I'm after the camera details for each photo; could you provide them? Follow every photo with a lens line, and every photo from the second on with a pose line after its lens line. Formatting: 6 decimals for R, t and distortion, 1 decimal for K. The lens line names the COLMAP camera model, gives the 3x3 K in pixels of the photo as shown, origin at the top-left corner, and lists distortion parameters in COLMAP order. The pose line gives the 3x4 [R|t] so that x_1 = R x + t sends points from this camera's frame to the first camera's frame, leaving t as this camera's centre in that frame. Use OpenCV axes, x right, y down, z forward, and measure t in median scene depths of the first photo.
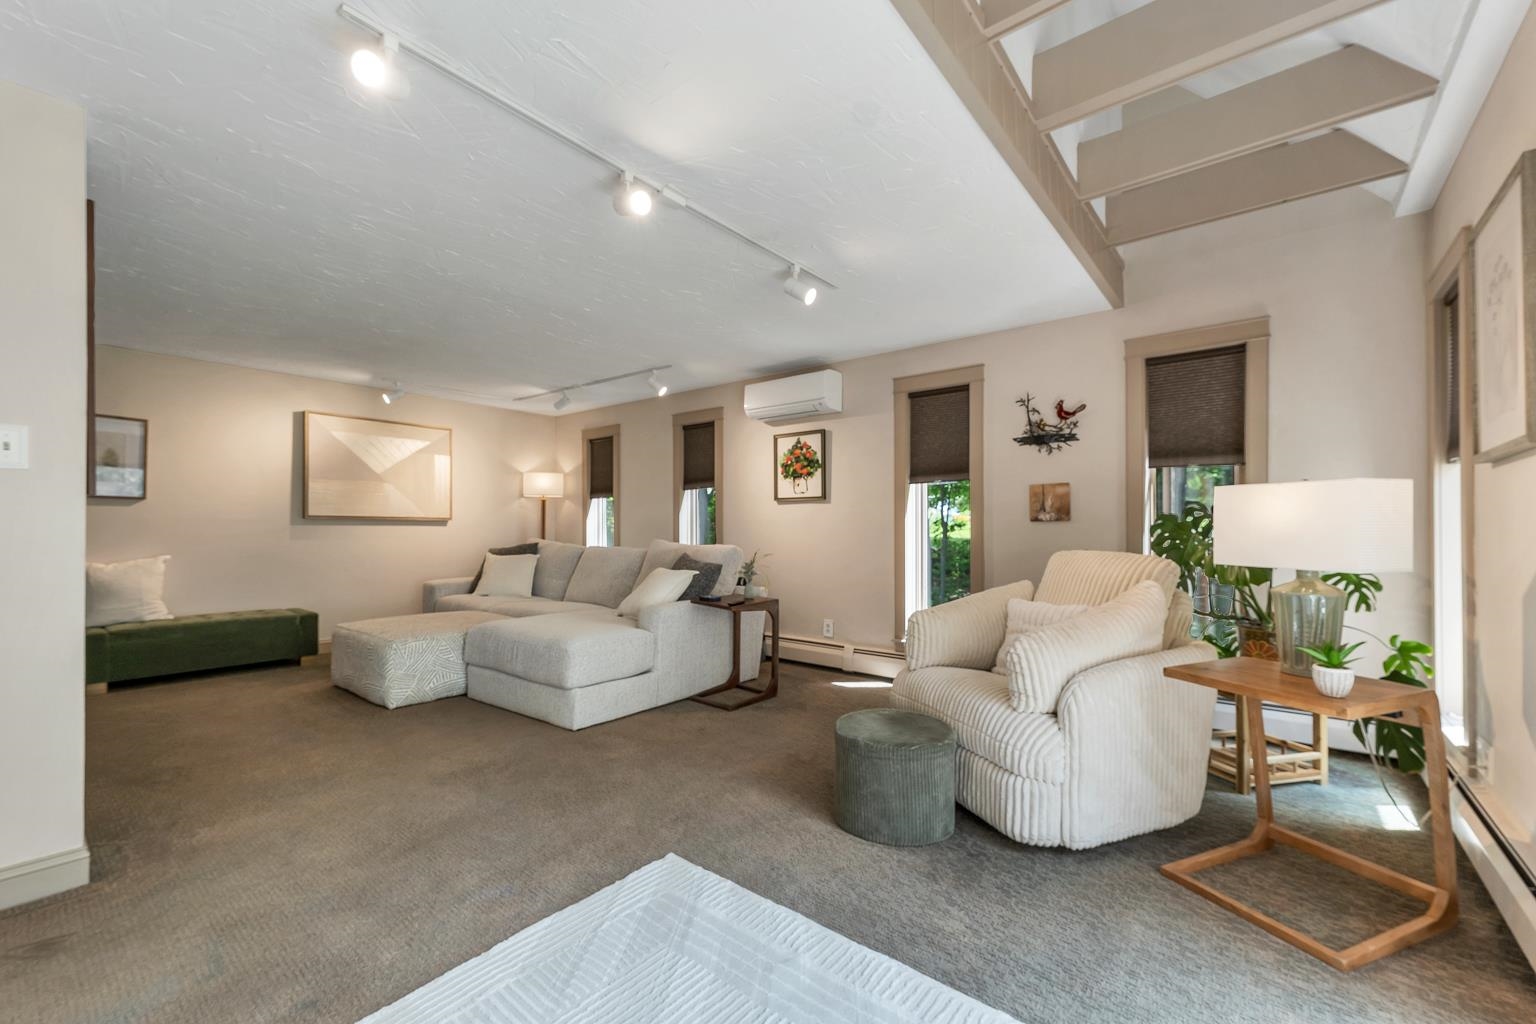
lens RADIAL K [[637.5, 0, 801.5], [0, 637.5, 535.7], [0, 0, 1]] dist [0.001566, -0.000408]
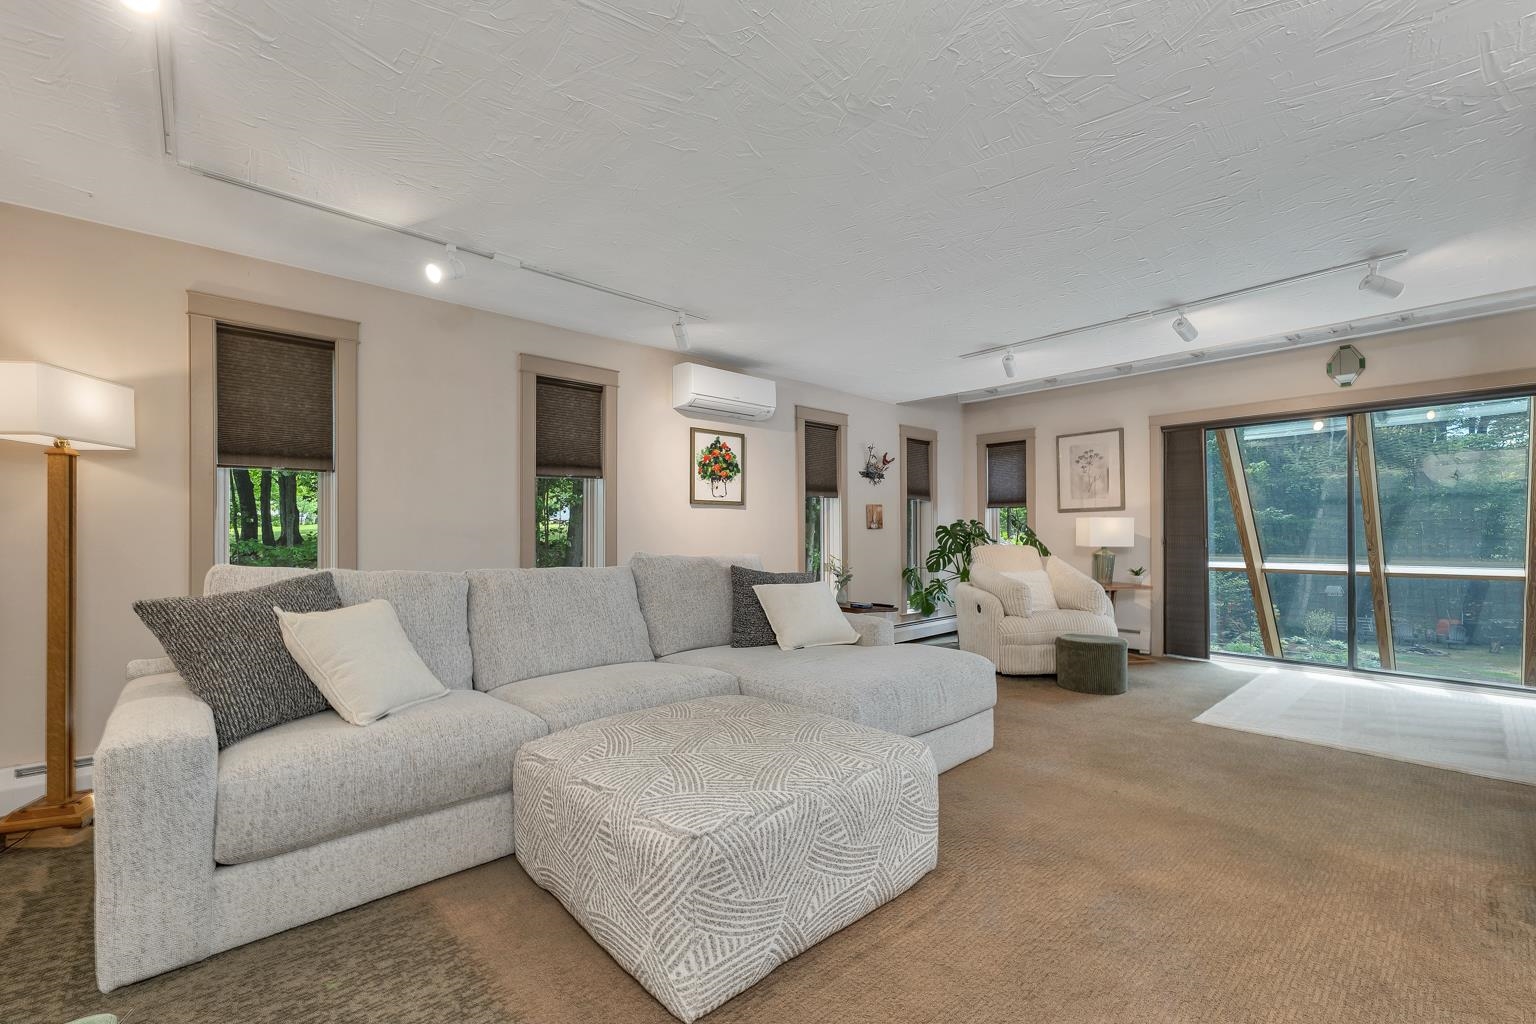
lens RADIAL K [[637.5, 0, 768.5], [0, 637.5, 540.7], [0, 0, 1]] dist [0.001566, -0.000408]
pose [[0.163657, -0.020855, 0.986297, -0.936879], [0.007528, 0.999774, 0.019890, -0.021301], [-0.986489, 0.004170, 0.163777, 0.801224]]
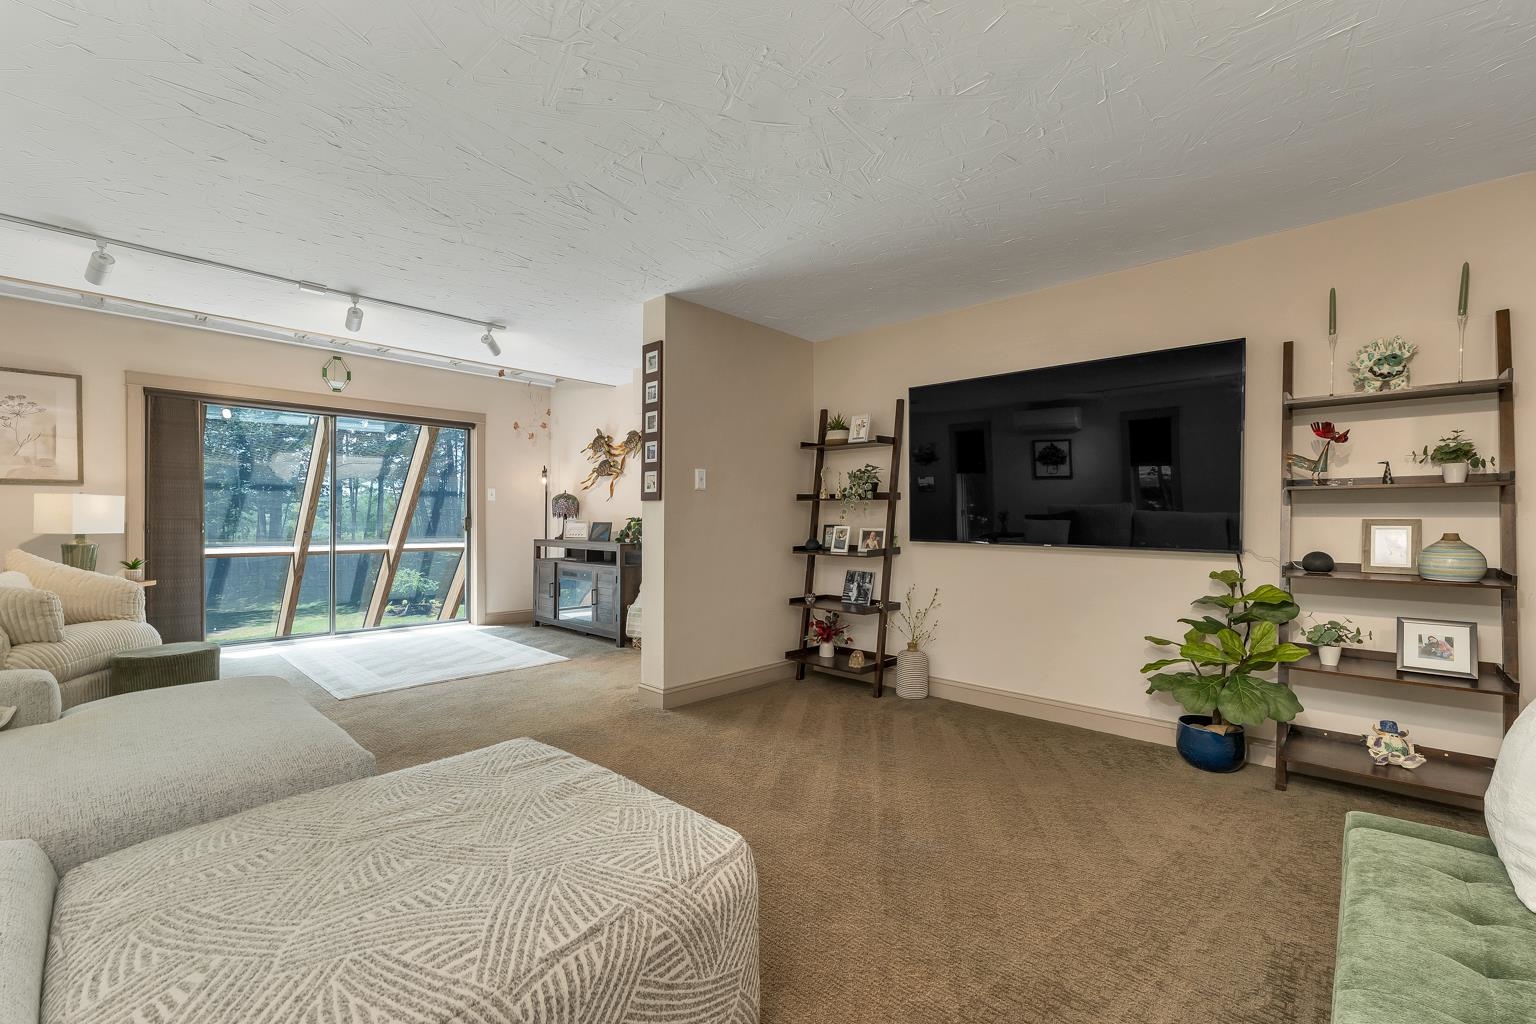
lens RADIAL K [[637.5, 0, 760.5], [0, 637.5, 522.2], [0, 0, 1]] dist [0.001566, -0.000408]
pose [[-0.996909, -0.015818, 0.076952, -0.672160], [-0.015430, 0.999865, 0.005626, -0.016753], [-0.077031, 0.004421, -0.997019, 1.166533]]
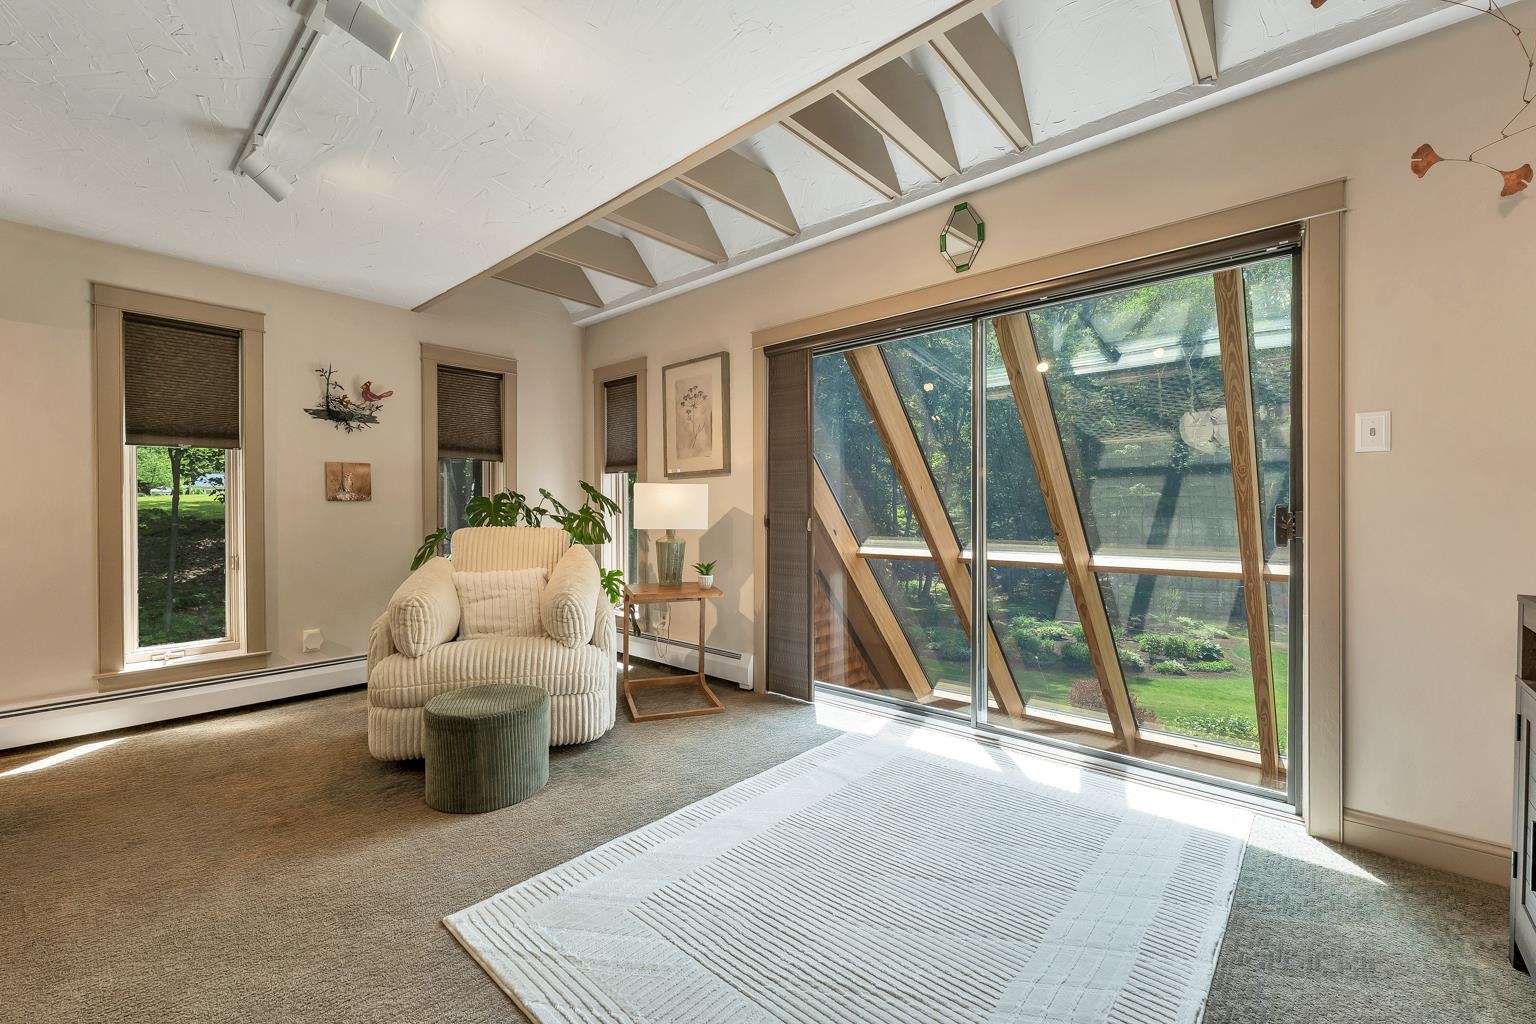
lens RADIAL K [[637.5, 0, 760.2], [0, 637.5, 512.7], [0, 0, 1]] dist [0.001566, -0.000408]
pose [[0.047513, -0.007234, 0.998844, -0.447568], [0.007832, 0.999946, 0.006870, -0.005245], [-0.998840, 0.007497, 0.047567, 0.259092]]
